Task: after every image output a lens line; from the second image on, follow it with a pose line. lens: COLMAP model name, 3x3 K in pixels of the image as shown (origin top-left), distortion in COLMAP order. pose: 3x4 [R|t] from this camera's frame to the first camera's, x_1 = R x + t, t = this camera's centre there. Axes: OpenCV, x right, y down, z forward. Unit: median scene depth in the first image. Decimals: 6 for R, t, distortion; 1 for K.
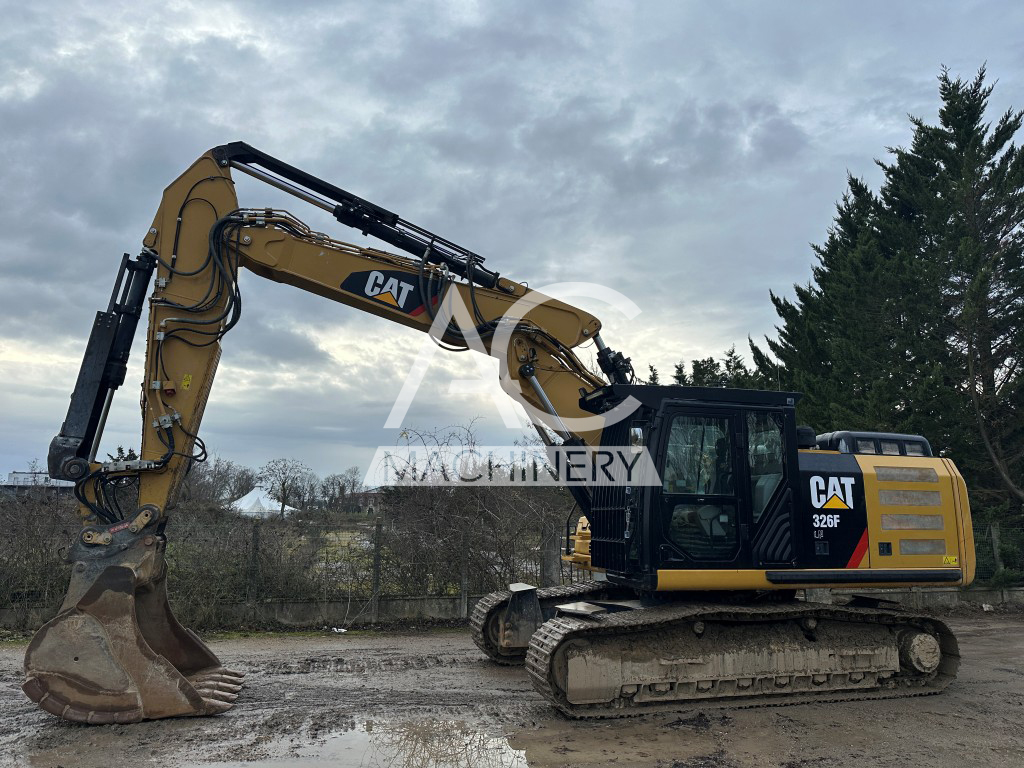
lens RADIAL K [[717.2, 0, 514.2], [0, 717.2, 391.5], [0, 0, 1]] dist [0.053197, -0.058734]
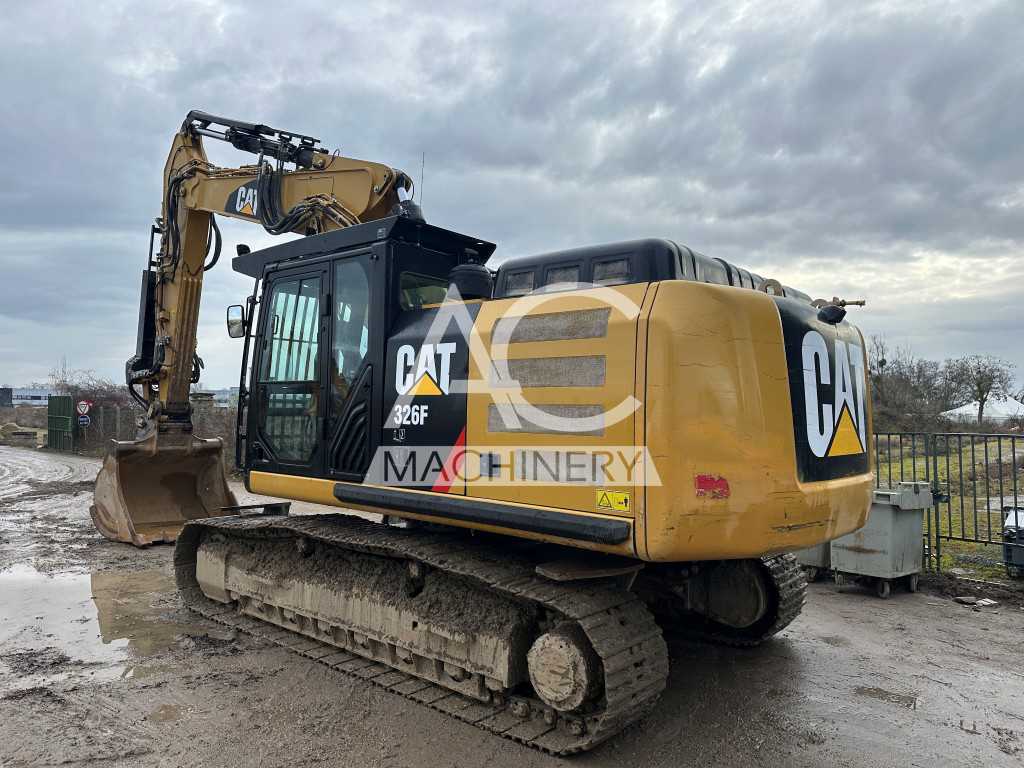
lens RADIAL K [[717.2, 0, 514.2], [0, 717.2, 382.0], [0, 0, 1]] dist [0.053197, -0.058734]
pose [[0.562039, -0.031723, -0.826502, 0.988288], [0.123630, 0.991261, 0.046024, 0.132585], [0.817819, -0.128048, 0.561048, 0.724419]]
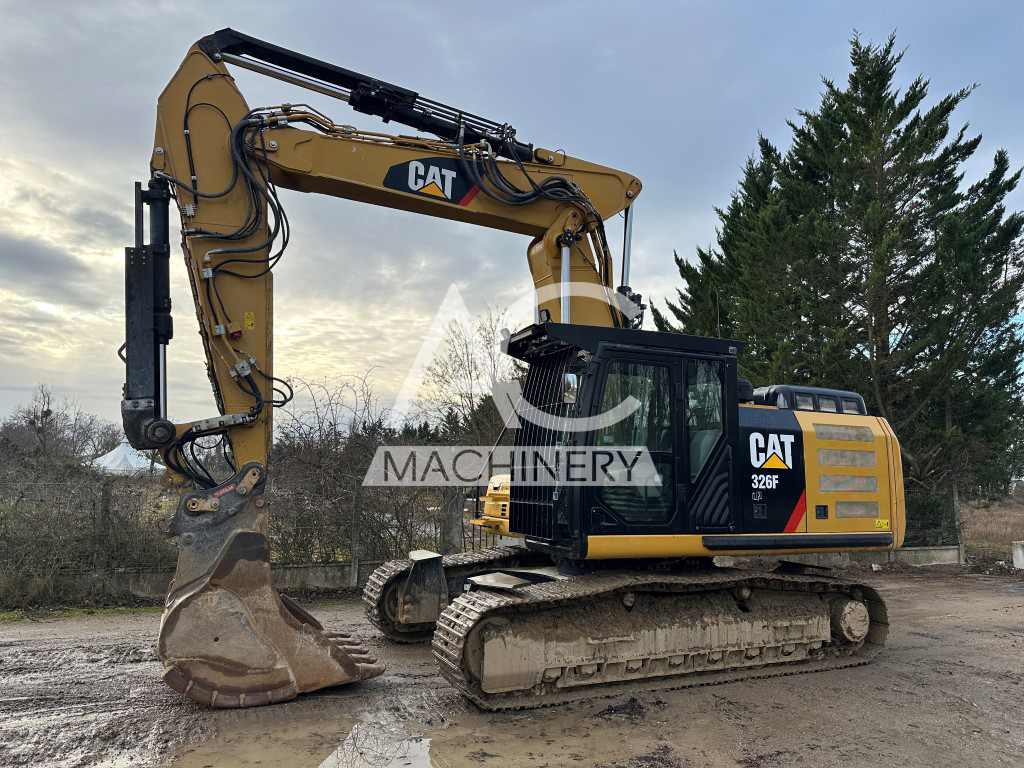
lens RADIAL K [[717.2, 0, 510.7], [0, 717.2, 383.9], [0, 0, 1]] dist [0.053197, -0.058734]
pose [[0.988848, 0.026506, 0.146549, -0.023397], [-0.032804, 0.998632, 0.040728, 0.028601], [-0.145269, -0.045082, 0.988365, 0.149385]]
